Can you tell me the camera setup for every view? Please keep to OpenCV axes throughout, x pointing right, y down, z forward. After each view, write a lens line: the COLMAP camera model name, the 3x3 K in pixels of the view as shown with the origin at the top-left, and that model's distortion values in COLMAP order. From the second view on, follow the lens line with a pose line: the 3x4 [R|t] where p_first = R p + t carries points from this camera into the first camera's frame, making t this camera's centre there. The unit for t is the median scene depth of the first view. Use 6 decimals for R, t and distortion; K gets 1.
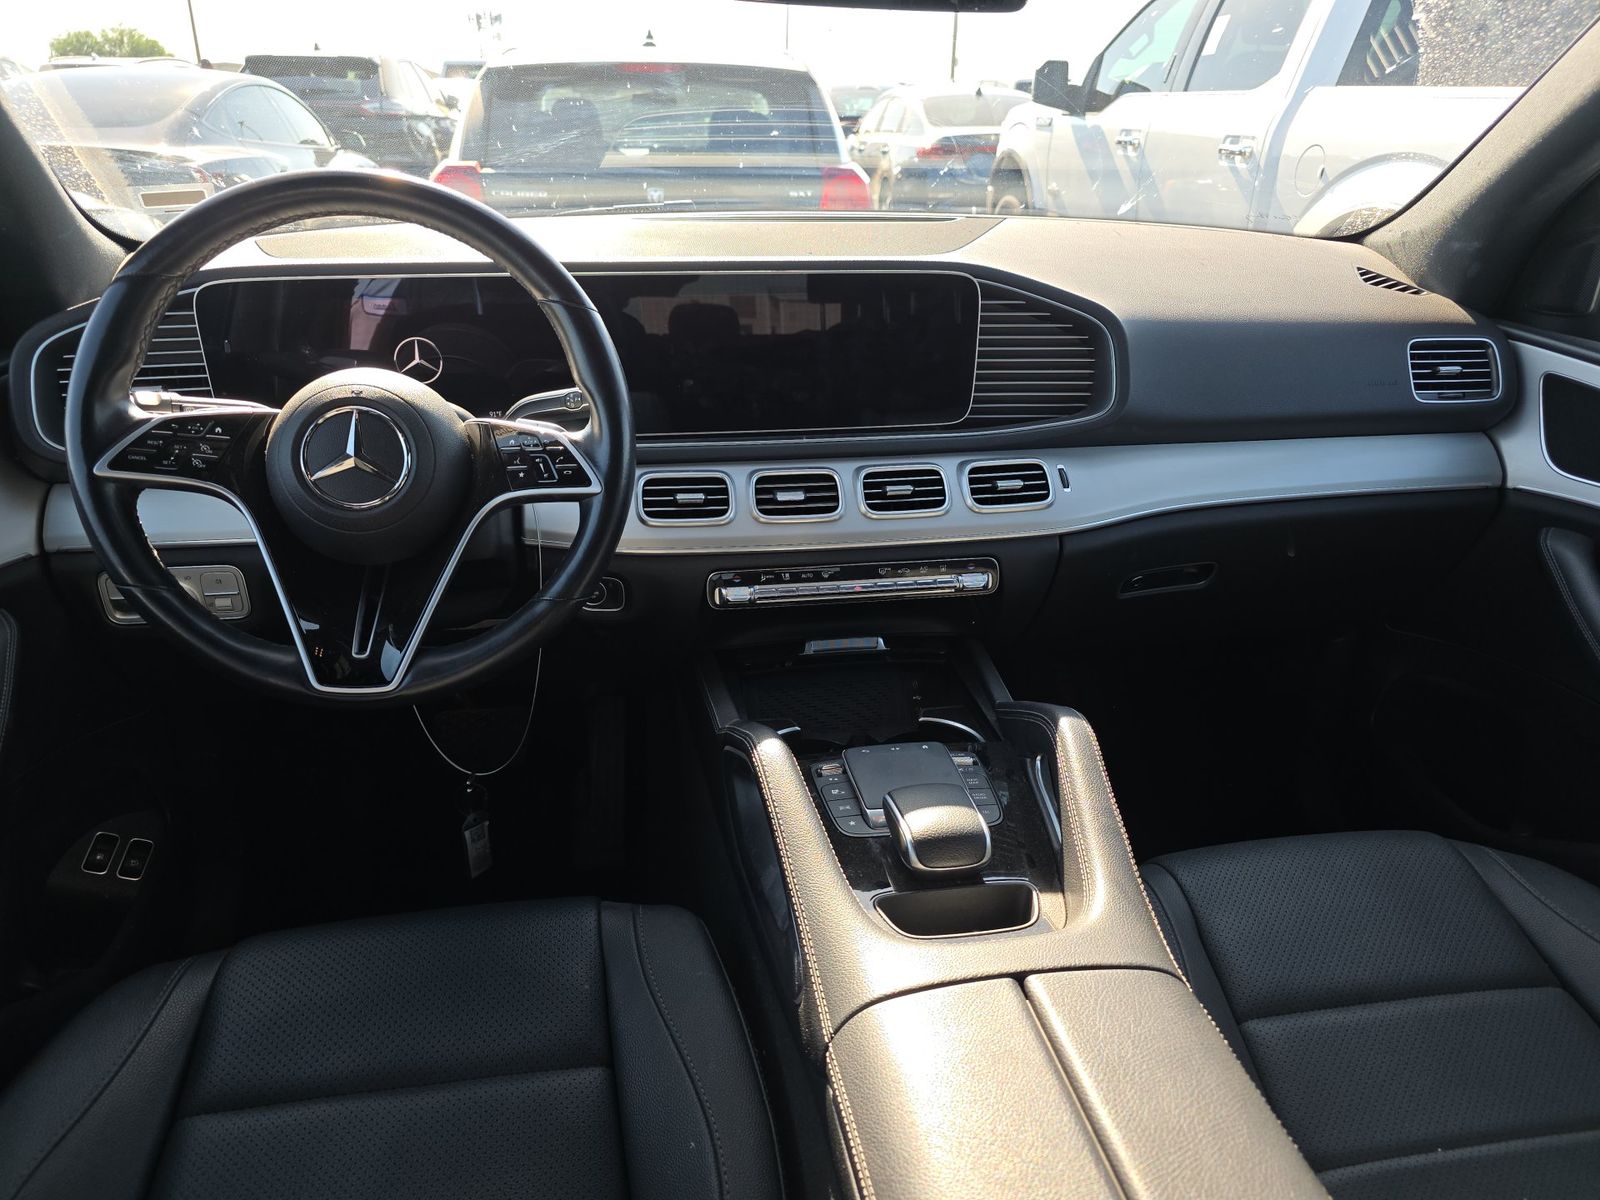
lens RADIAL K [[1202.8, 0, 800.0], [0, 1202.8, 600.0], [0, 0, 1]] dist [0.081574, -0.119470]
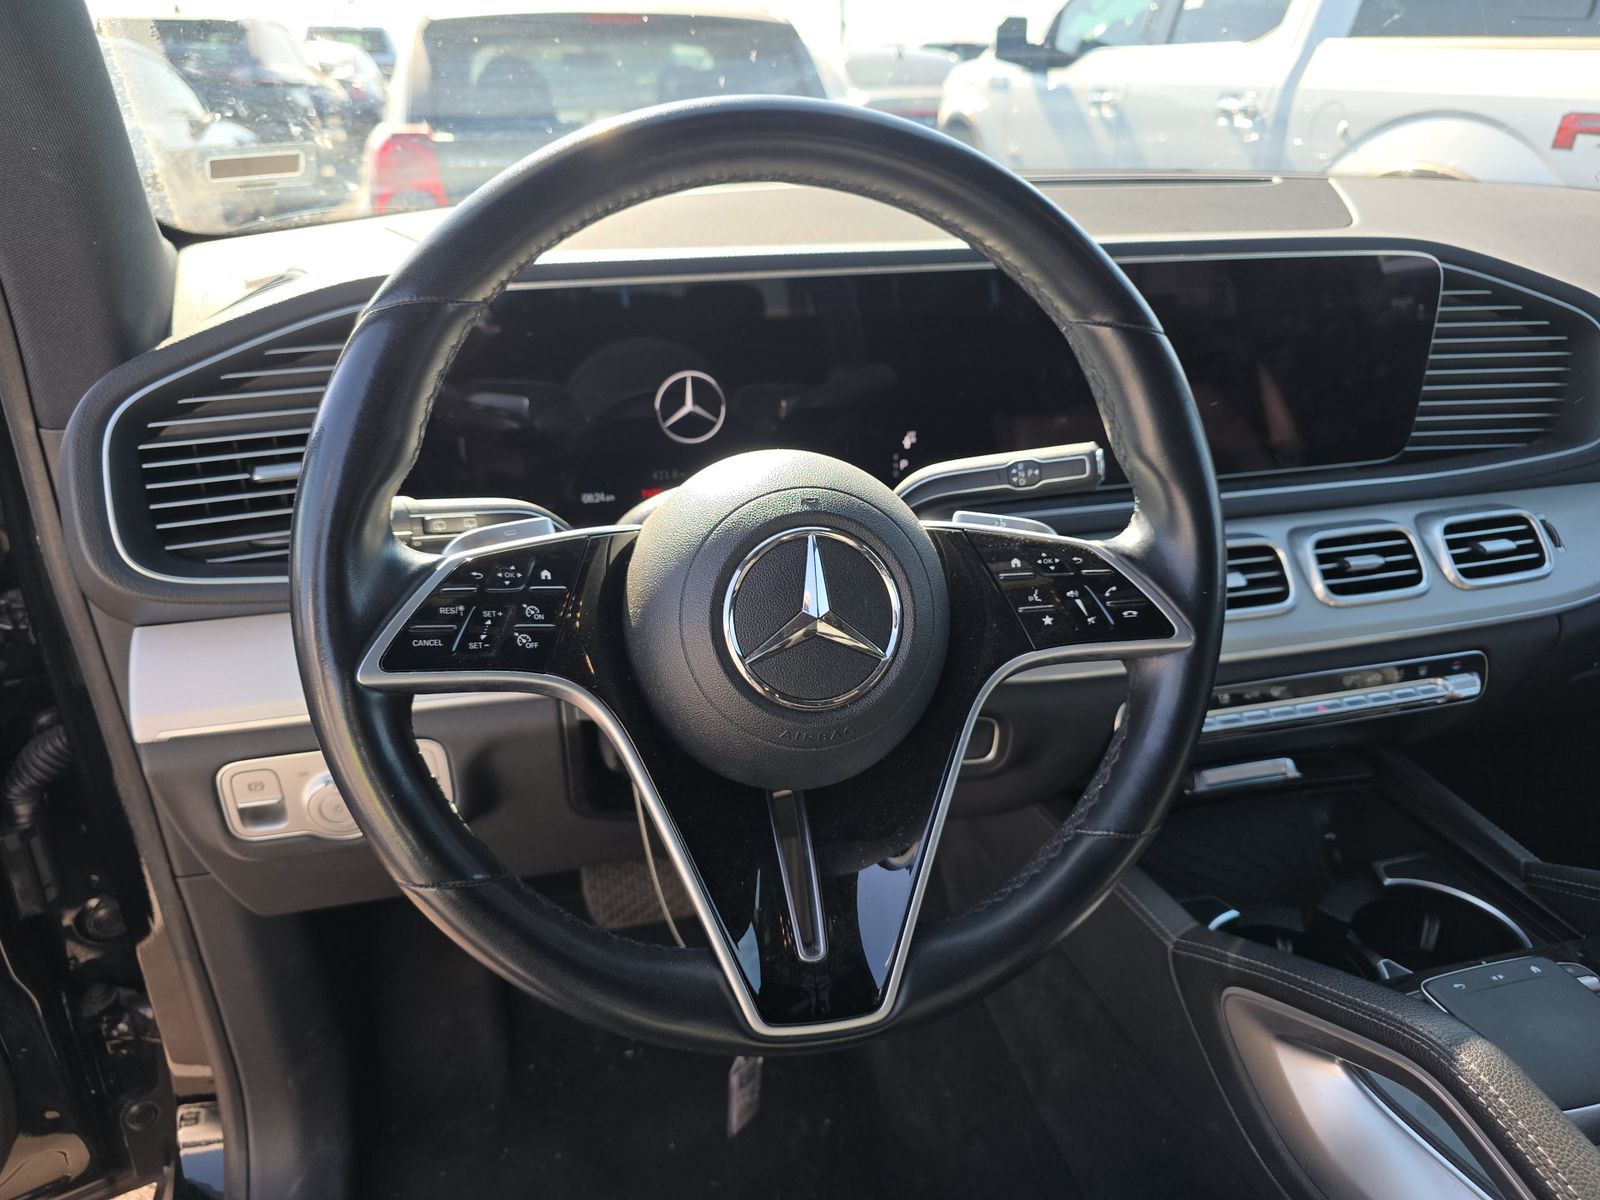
lens RADIAL K [[1202.8, 0, 800.0], [0, 1202.8, 600.0], [0, 0, 1]] dist [0.081574, -0.119470]
pose [[0.994400, -0.047295, 0.094511, -0.306534], [0.045251, 0.998696, 0.023653, -0.100545], [-0.095506, -0.019243, 0.995243, 0.323632]]
